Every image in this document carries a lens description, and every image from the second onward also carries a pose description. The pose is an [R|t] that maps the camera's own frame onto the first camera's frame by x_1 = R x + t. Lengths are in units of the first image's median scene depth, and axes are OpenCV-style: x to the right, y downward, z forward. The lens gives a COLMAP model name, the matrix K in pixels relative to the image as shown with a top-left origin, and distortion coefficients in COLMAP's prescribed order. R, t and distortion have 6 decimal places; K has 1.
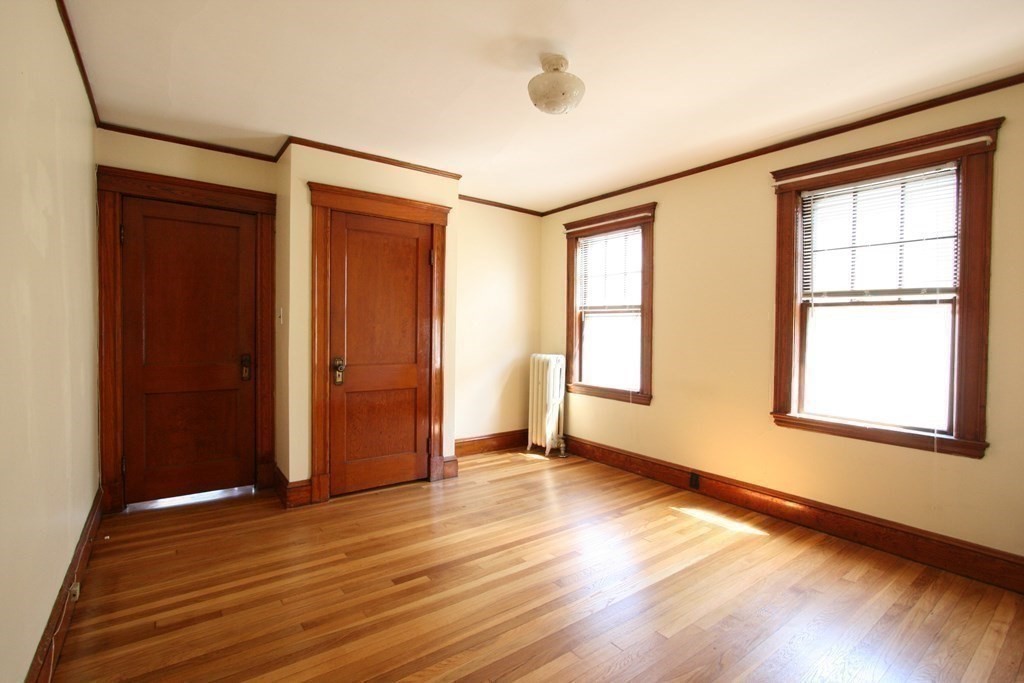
lens RADIAL K [[472.3, 0, 512.0], [0, 472.3, 341.5], [0, 0, 1]] dist [-0.044517, -0.000053]
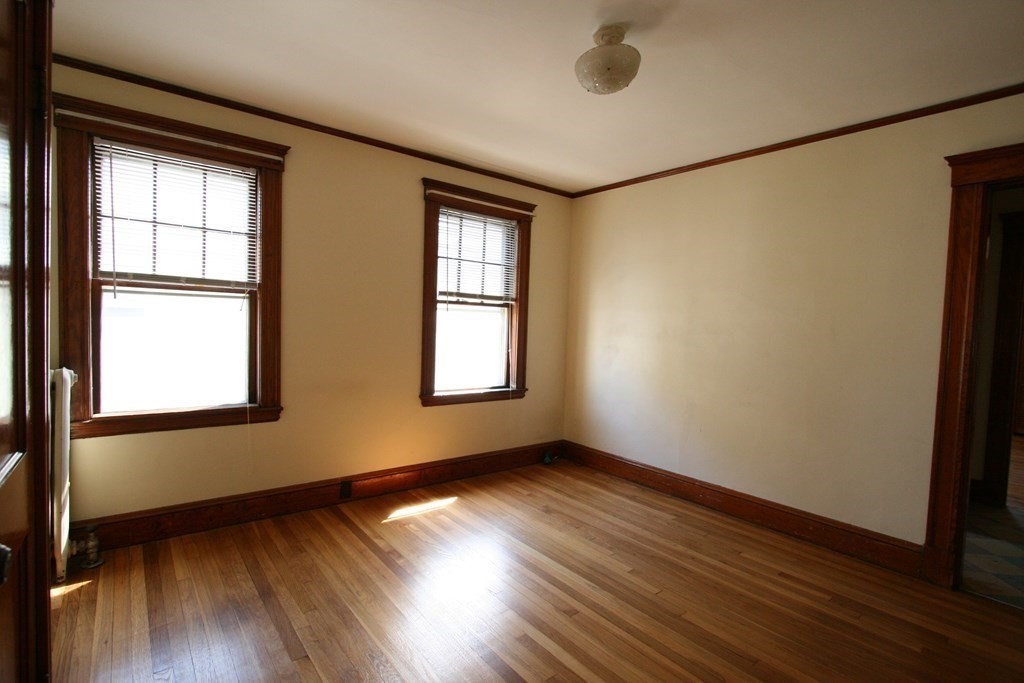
lens RADIAL K [[478.8, 0, 511.9], [0, 478.8, 348.3], [0, 0, 1]] dist [0.000406, -0.000108]
pose [[-0.043870, -0.056081, 0.997462, -0.525158], [0.000593, 0.998422, 0.056162, -0.022598], [-0.999037, 0.003055, -0.043767, 0.731508]]
